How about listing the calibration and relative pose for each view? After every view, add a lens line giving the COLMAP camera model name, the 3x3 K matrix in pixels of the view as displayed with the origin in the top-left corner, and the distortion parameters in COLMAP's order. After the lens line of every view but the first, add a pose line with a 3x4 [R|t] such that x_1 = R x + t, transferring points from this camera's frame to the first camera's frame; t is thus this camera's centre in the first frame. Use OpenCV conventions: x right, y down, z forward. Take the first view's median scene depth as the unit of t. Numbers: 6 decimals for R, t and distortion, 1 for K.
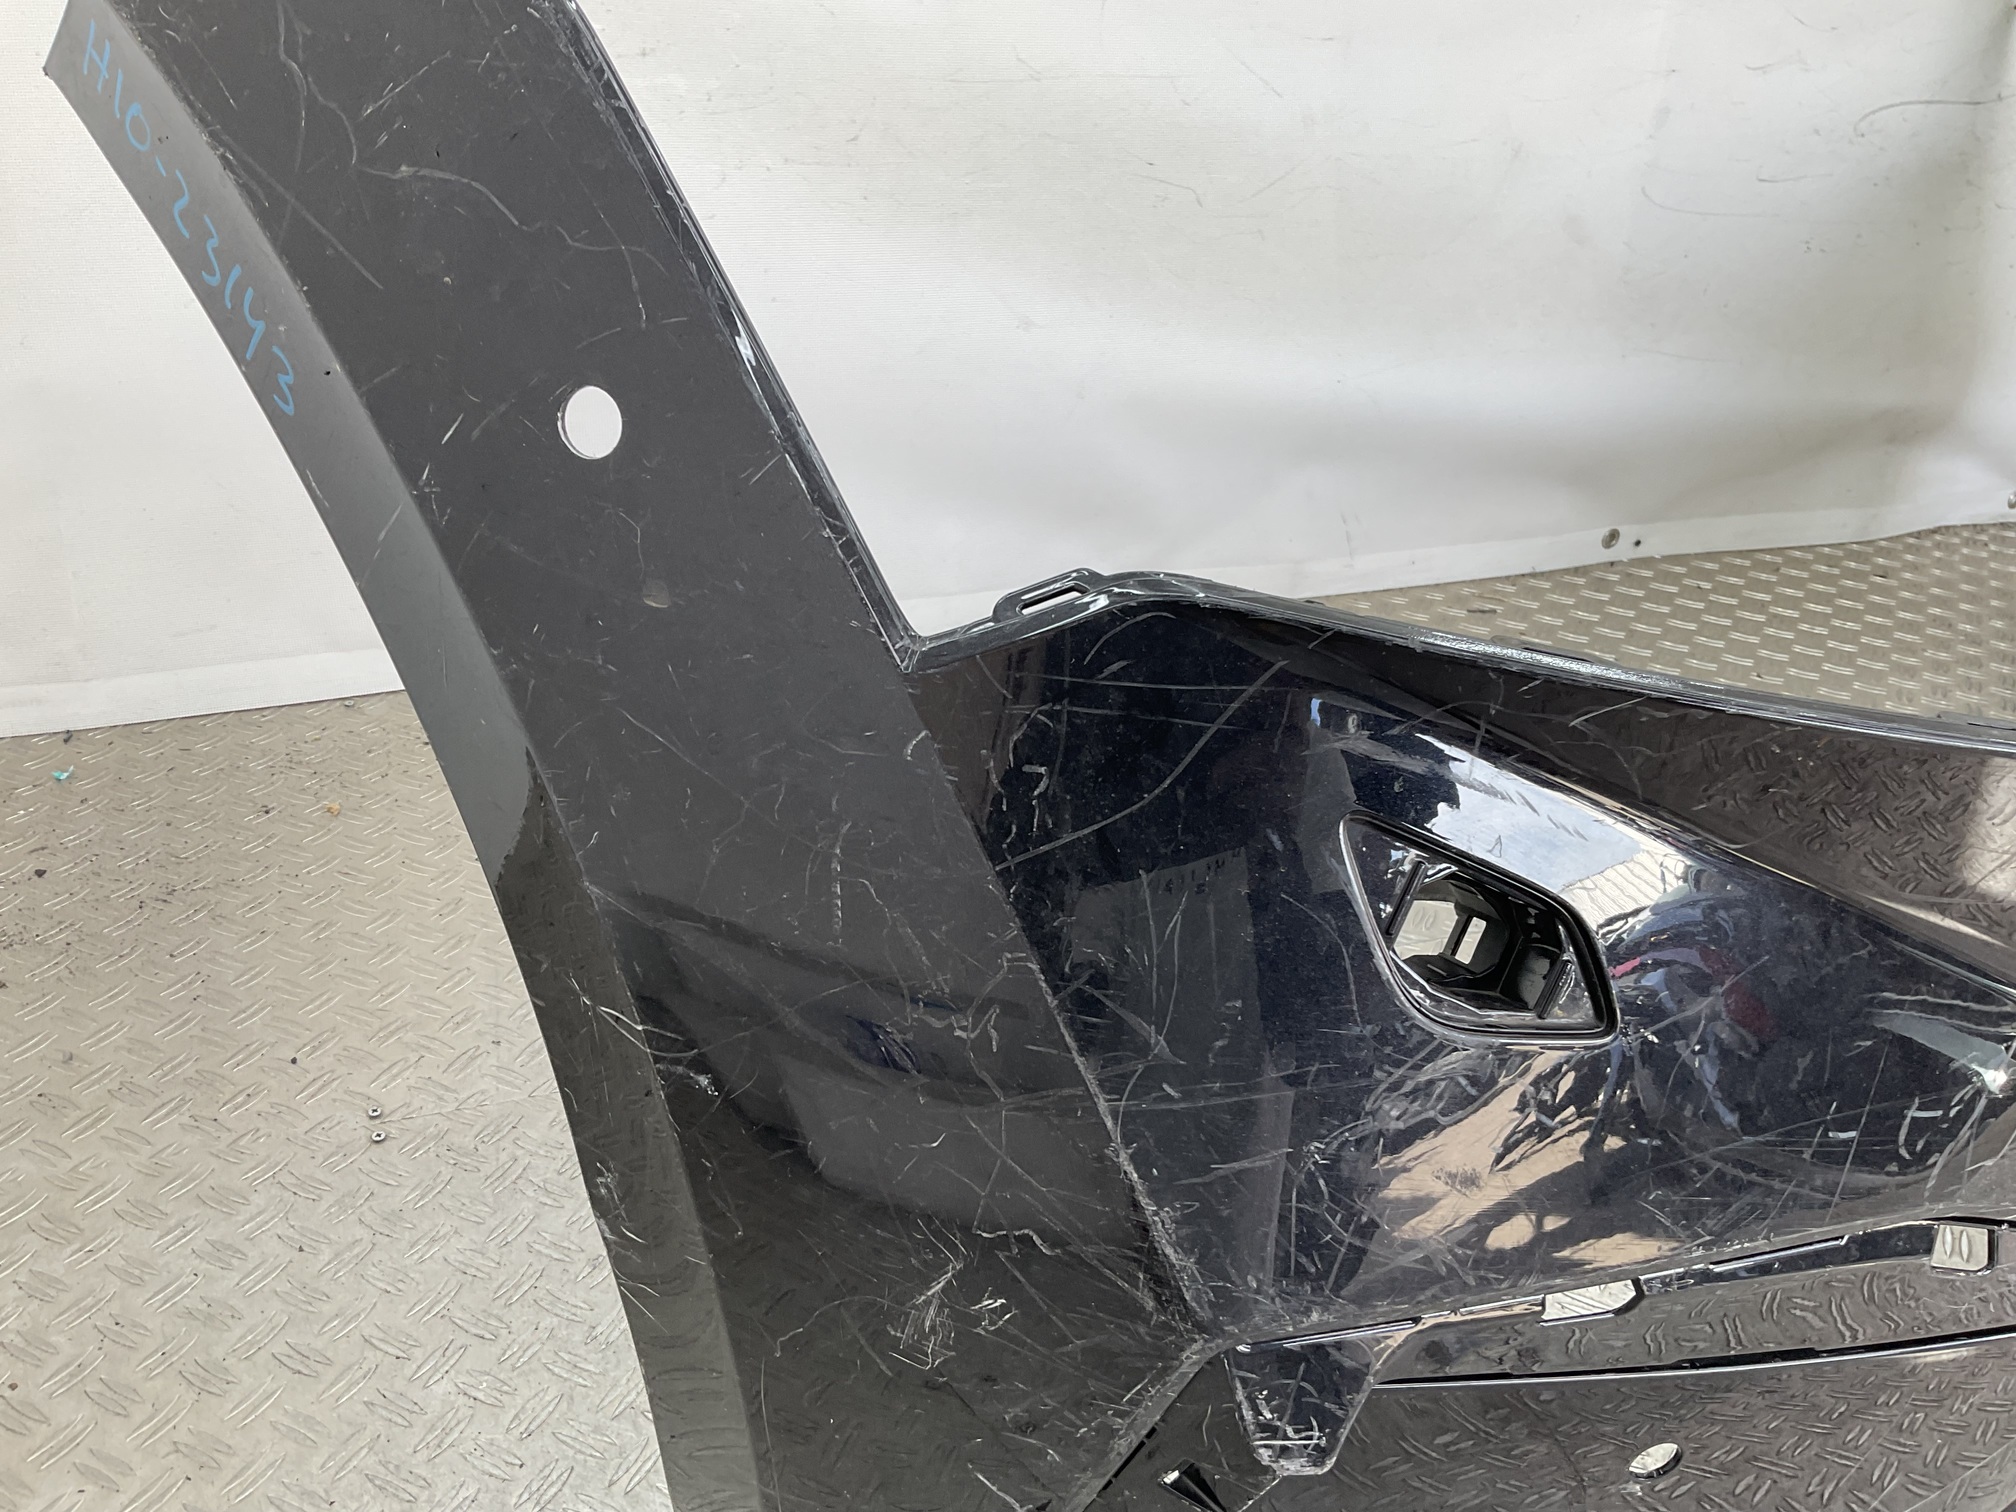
lens RADIAL K [[1669.0, 0, 1008.0], [0, 1669.0, 756.0], [0, 0, 1]] dist [0.097198, -0.205645]
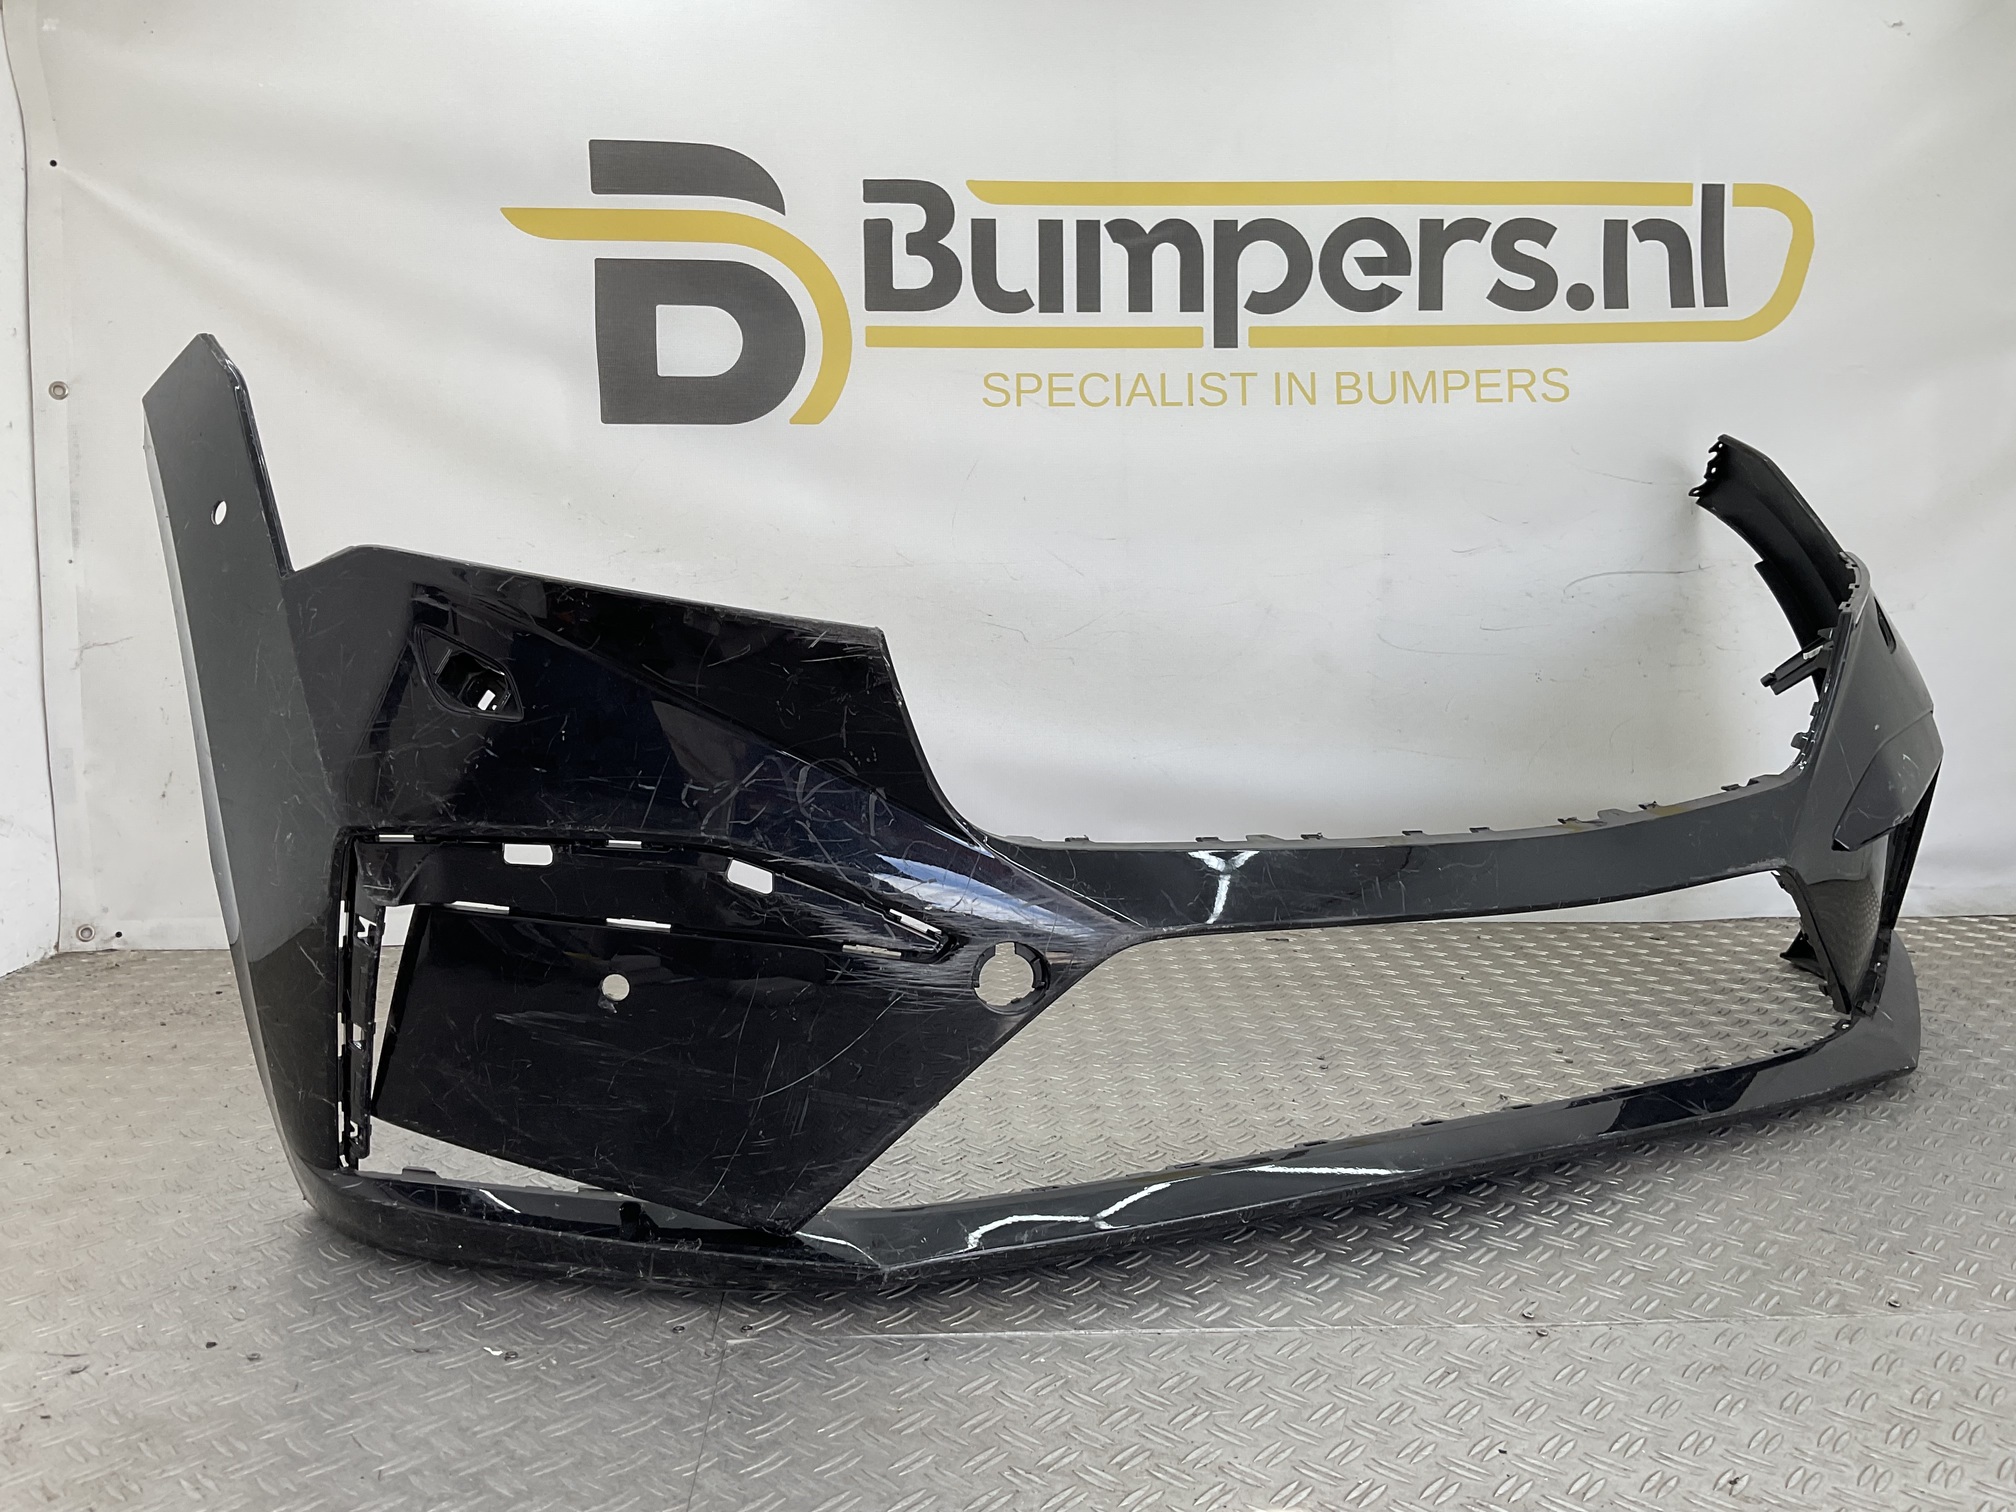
lens RADIAL K [[1657.8, 0, 1008.0], [0, 1657.8, 756.0], [0, 0, 1]] dist [0.134141, -0.285584]
pose [[0.960331, -0.016021, -0.278403, 1.555356], [-0.089921, 0.927231, -0.363534, 0.939105], [0.263969, 0.374147, 0.889008, -0.869556]]
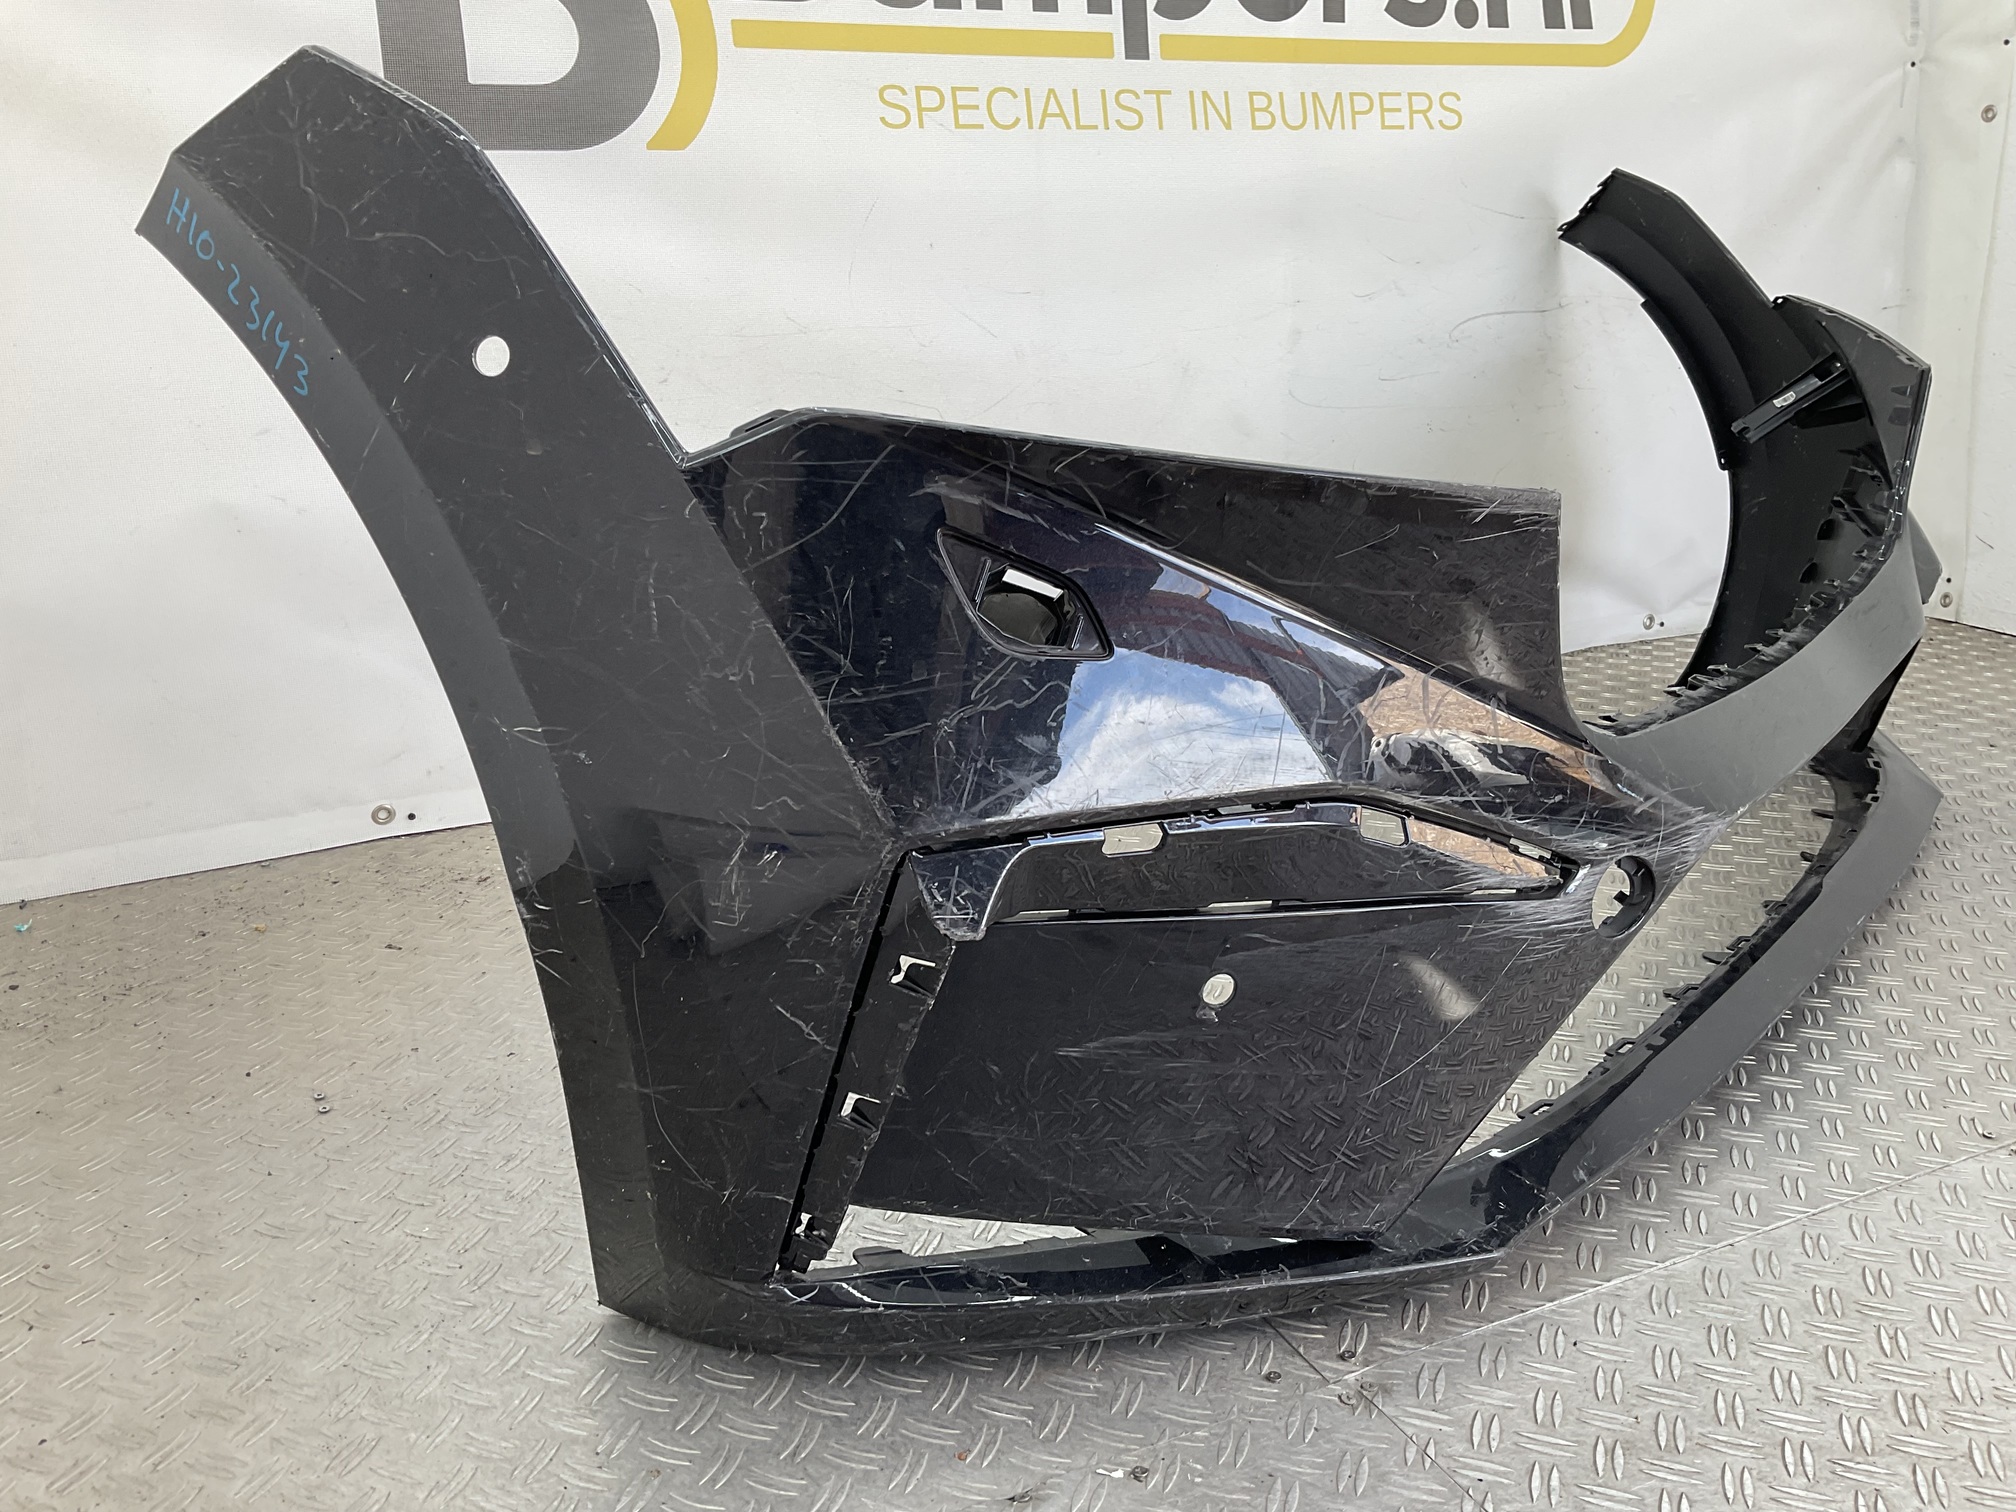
lens RADIAL K [[1657.8, 0, 1008.0], [0, 1657.8, 756.0], [0, 0, 1]] dist [0.134141, -0.285584]
pose [[0.991522, -0.095444, 0.088172, 0.082352], [0.111156, 0.974449, -0.195177, 0.534101], [-0.067291, 0.203323, 0.976797, -0.587709]]
